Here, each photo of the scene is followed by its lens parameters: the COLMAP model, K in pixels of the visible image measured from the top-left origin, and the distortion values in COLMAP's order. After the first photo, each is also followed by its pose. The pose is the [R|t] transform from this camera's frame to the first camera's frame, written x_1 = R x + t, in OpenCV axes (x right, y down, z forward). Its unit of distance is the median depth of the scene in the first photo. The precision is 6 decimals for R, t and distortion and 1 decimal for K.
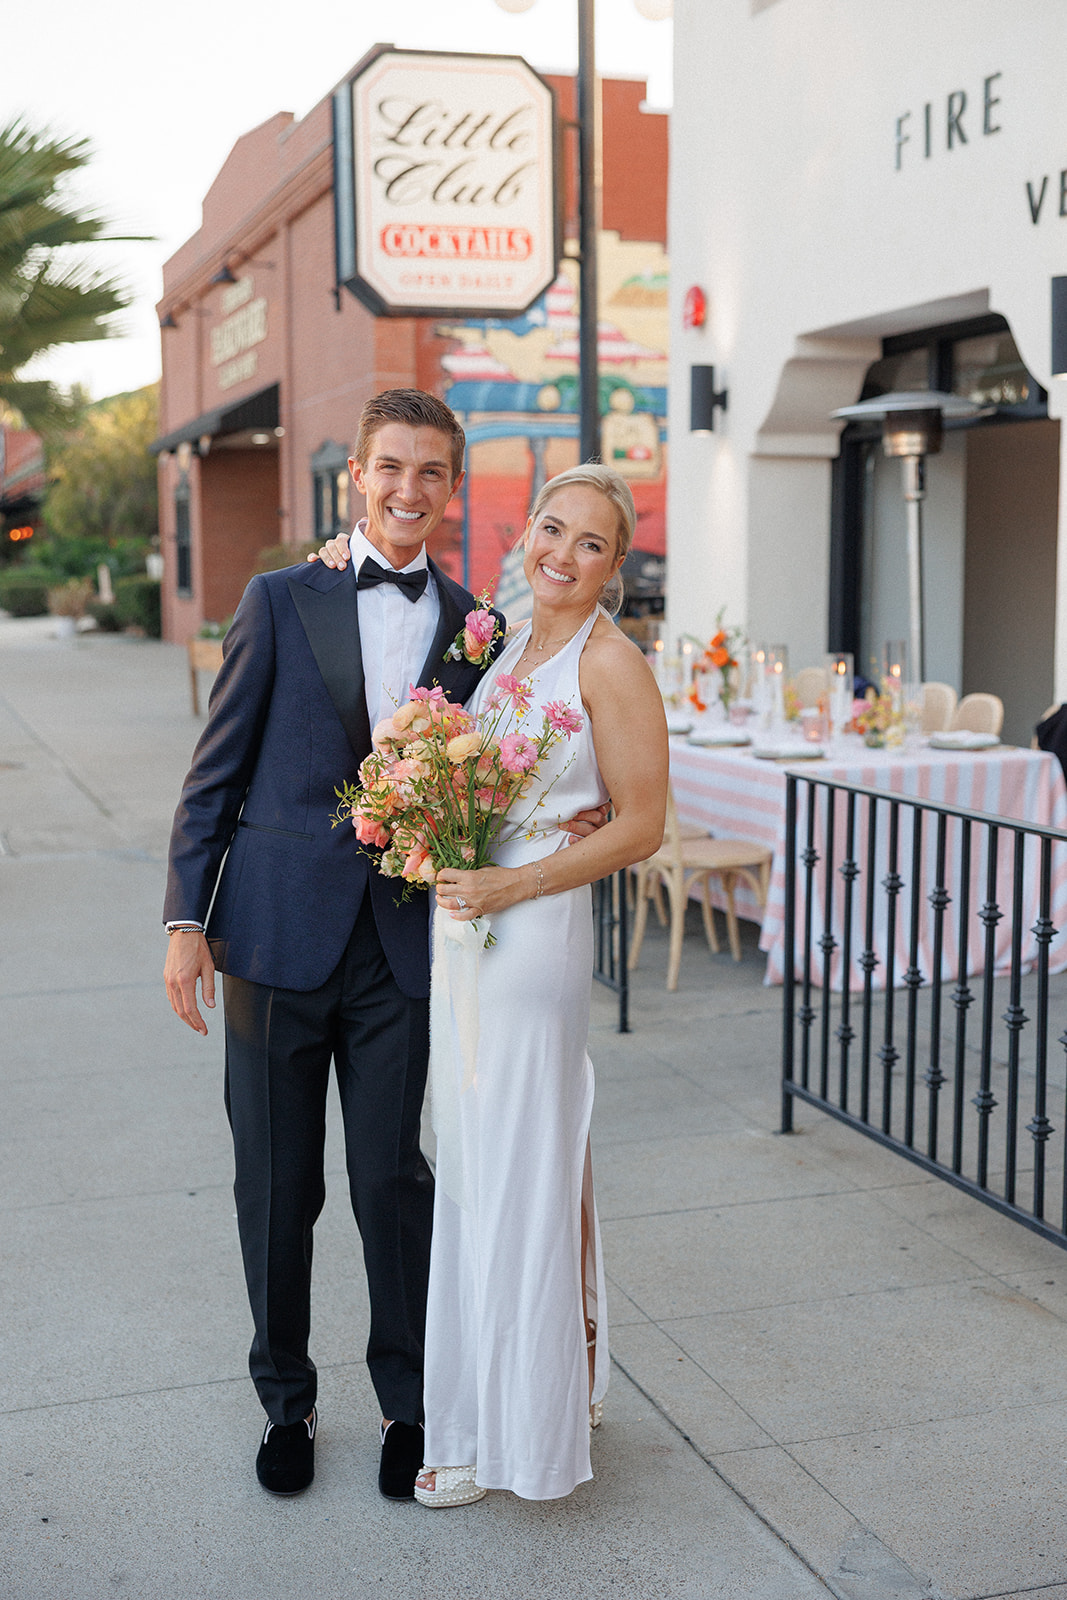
lens RADIAL K [[2155.0, 0, 528.2], [0, 2155.0, 797.9], [0, 0, 1]] dist [-0.013088, 0.000000]
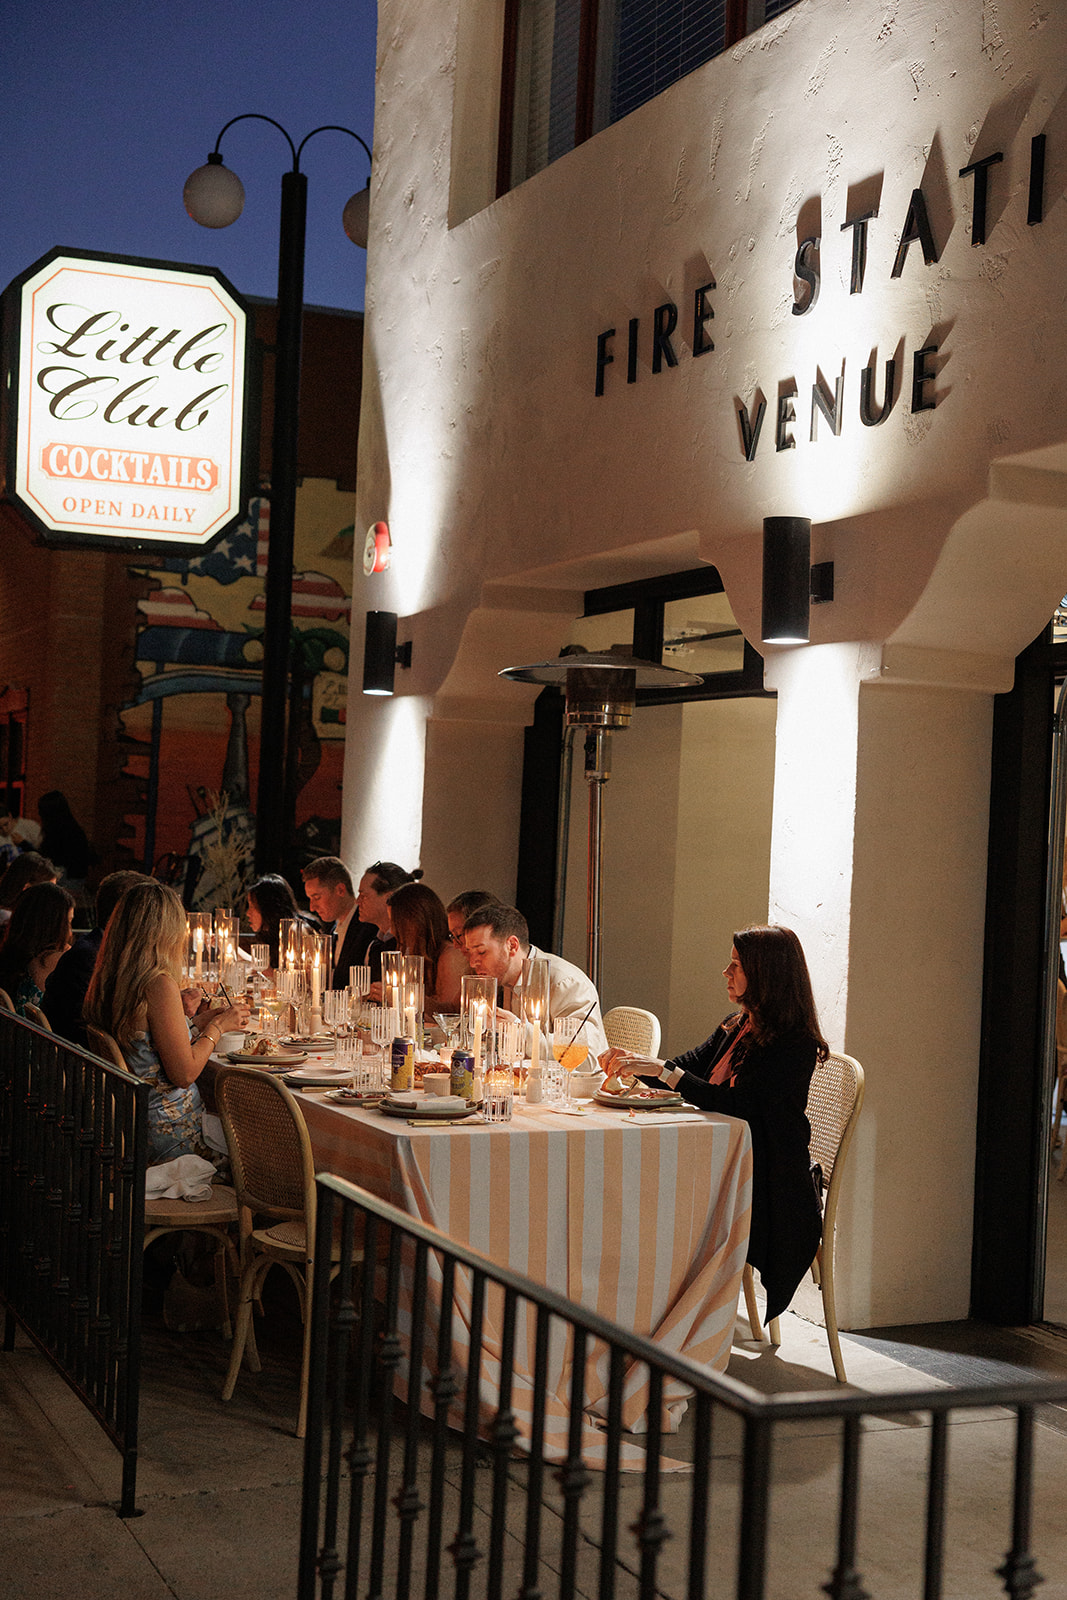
lens RADIAL K [[2190.9, 0, 537.0], [0, 2190.9, 801.6], [0, 0, 1]] dist [0.017674, 0.000000]
pose [[0.992129, 0.046400, 0.116305, 0.034244], [-0.031887, 0.991811, -0.123671, -0.014987], [-0.121091, 0.118989, 0.985484, 0.105419]]
